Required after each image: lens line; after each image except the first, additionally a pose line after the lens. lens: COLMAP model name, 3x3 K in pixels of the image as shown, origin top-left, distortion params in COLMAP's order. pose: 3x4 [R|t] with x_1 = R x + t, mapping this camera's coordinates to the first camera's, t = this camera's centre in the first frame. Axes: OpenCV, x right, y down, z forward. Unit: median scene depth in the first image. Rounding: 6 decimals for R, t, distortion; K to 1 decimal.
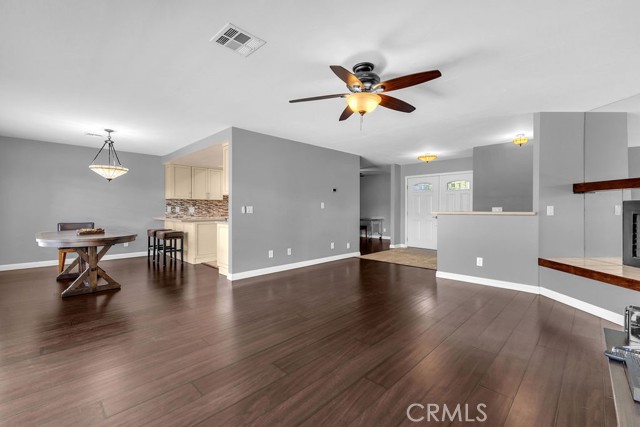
lens RADIAL K [[274.8, 0, 320.3], [0, 274.8, 207.1], [0, 0, 1]] dist [0.000390, -0.000120]
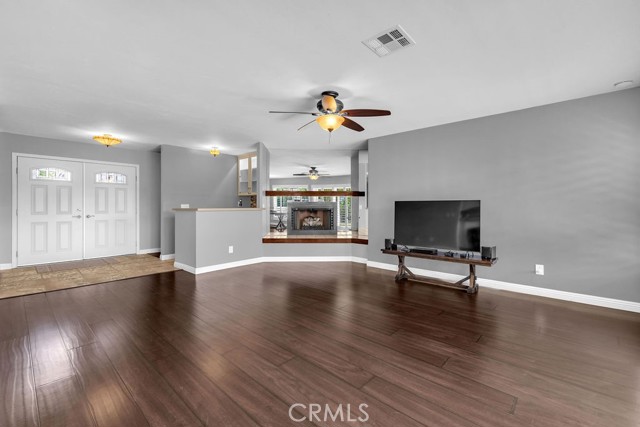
lens RADIAL K [[274.8, 0, 320.3], [0, 274.8, 207.1], [0, 0, 1]] dist [0.000390, -0.000120]
pose [[-0.029339, -0.007246, 0.999543, -0.775402], [-0.008118, 0.999942, 0.007010, -0.001354], [-0.999537, -0.007909, -0.029396, 0.761104]]
